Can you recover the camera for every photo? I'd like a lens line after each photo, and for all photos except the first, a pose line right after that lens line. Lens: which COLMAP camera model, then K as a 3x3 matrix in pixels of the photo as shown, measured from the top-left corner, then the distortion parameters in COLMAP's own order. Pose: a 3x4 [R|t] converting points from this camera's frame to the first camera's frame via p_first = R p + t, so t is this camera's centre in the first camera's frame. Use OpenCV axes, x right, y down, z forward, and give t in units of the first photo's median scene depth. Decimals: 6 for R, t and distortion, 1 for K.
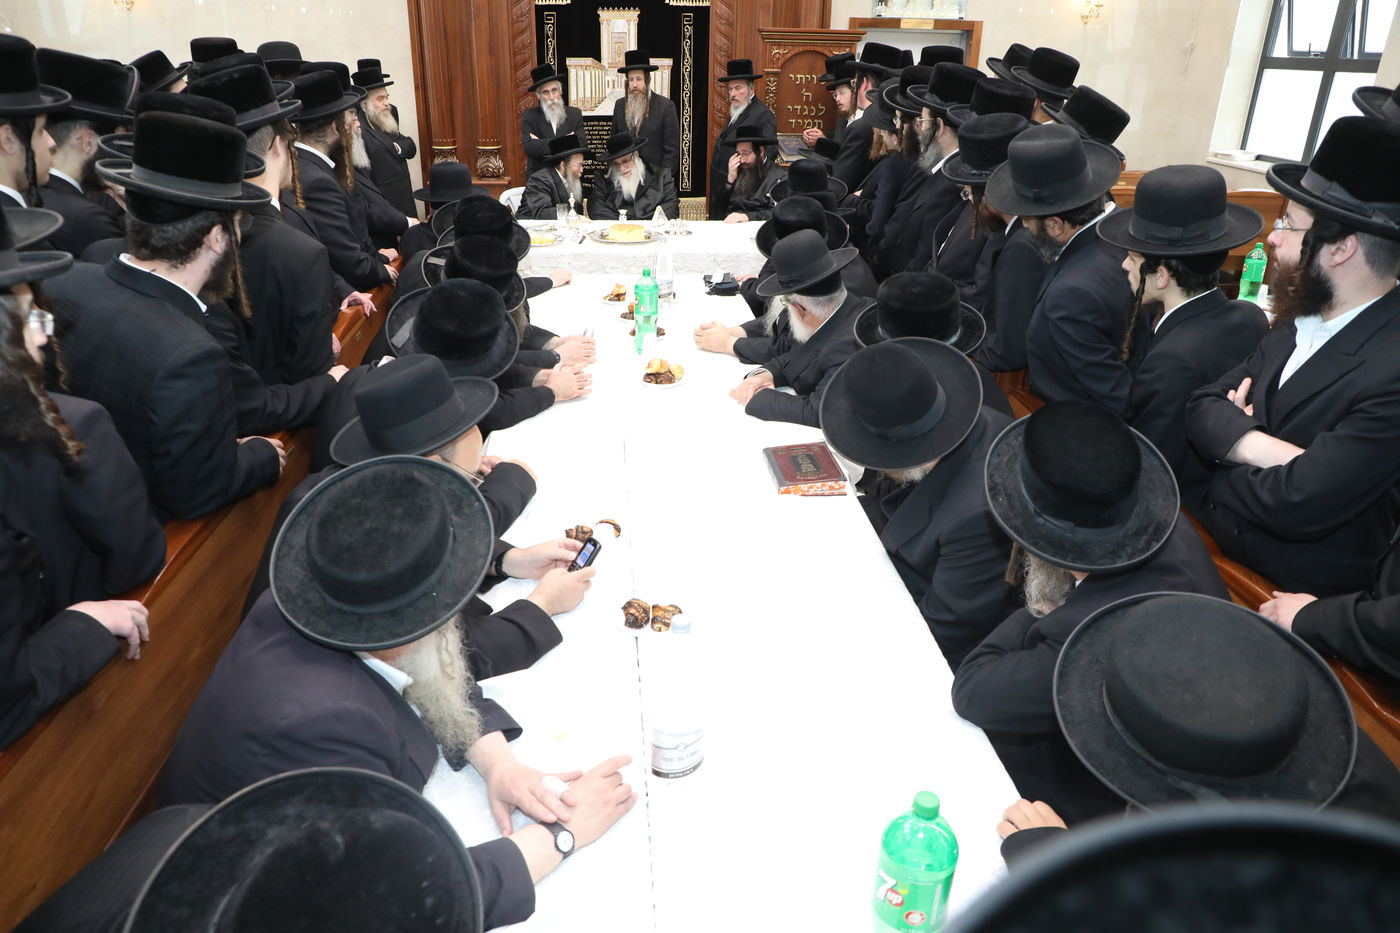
lens RADIAL K [[1018.3, 0, 696.0], [0, 1018.3, 503.5], [0, 0, 1]] dist [-0.067600, 0.008707]
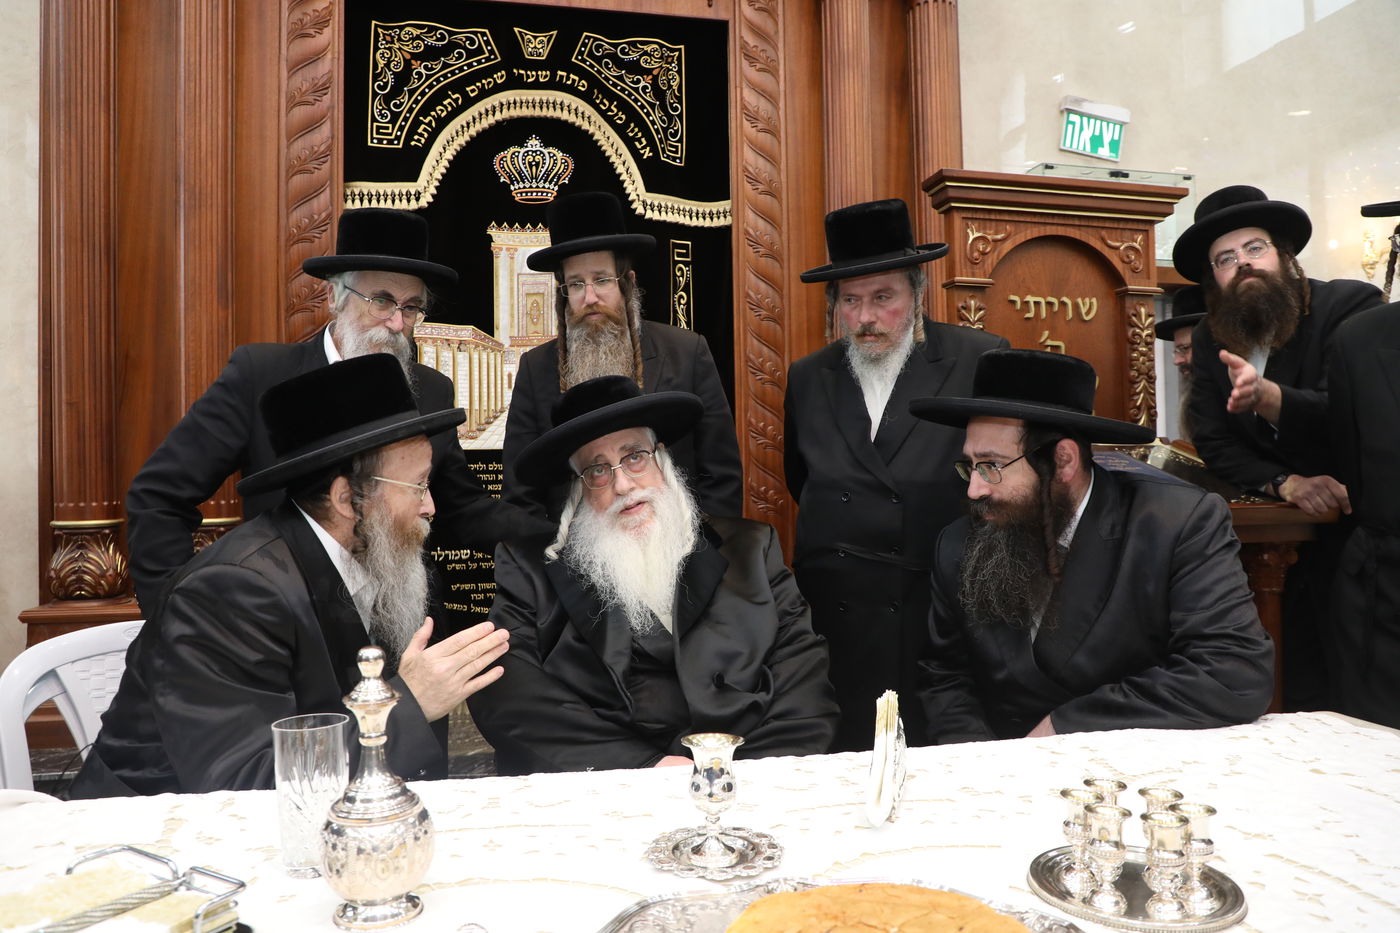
lens RADIAL K [[974.2, 0, 692.0], [0, 974.2, 465.2], [0, 0, 1]] dist [-0.070274, 0.035811]
pose [[0.988519, -0.026193, 0.148810, -0.077663], [0.088191, 0.899715, -0.427476, -0.208152], [-0.122690, 0.435692, 0.891695, 0.670791]]
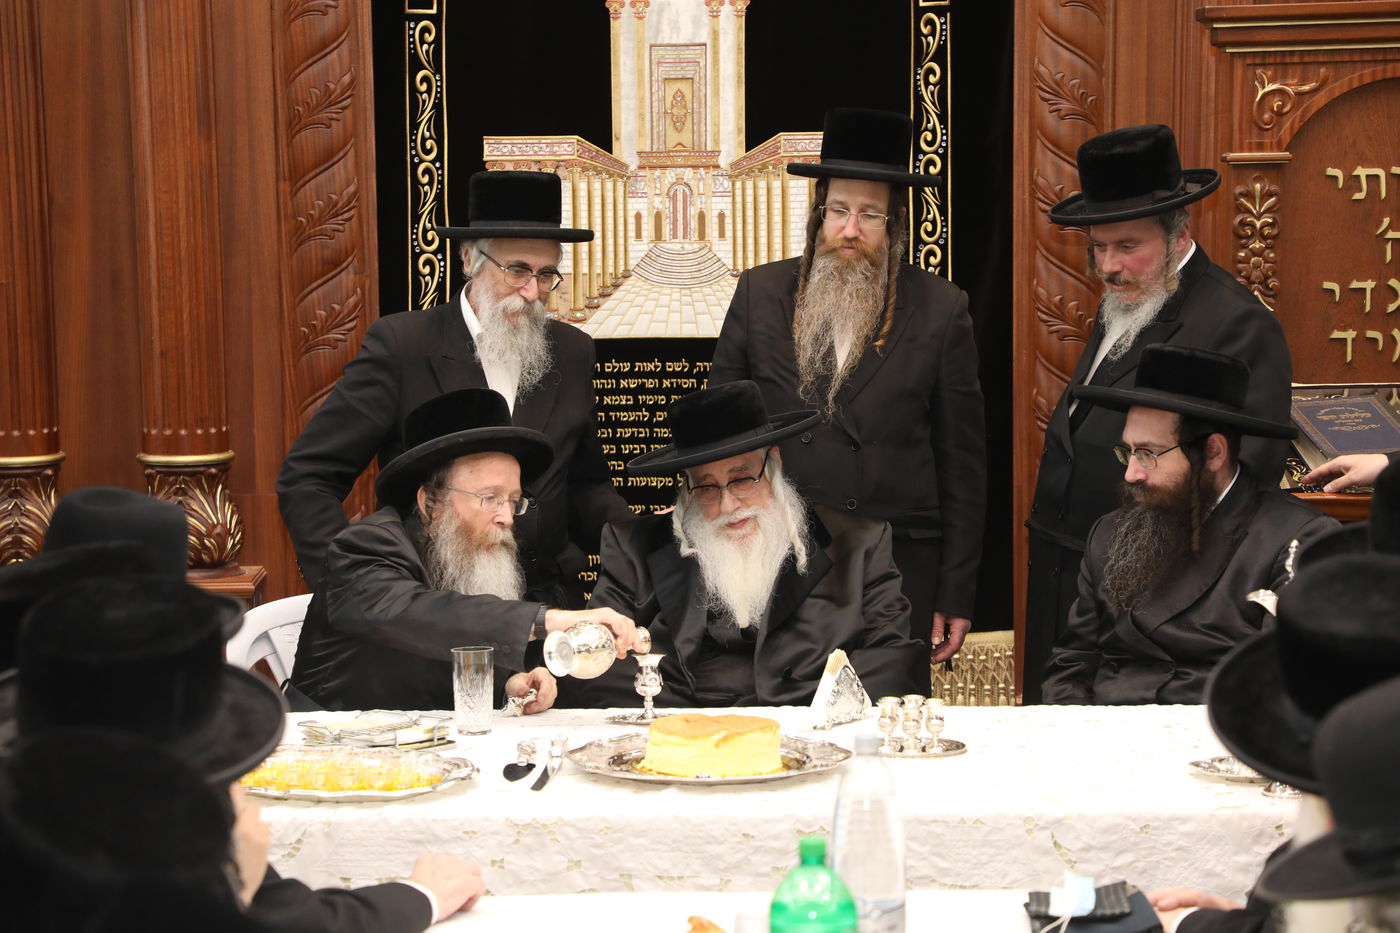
lens RADIAL K [[4193.9, 0, 669.6], [0, 4193.9, 465.7], [0, 0, 1]] dist [0.766366, 0.000000]
pose [[0.997374, -0.020122, -0.069564, -0.001838], [-0.004282, 0.942548, -0.334043, 0.021127], [0.072289, 0.333464, 0.939987, -0.039161]]
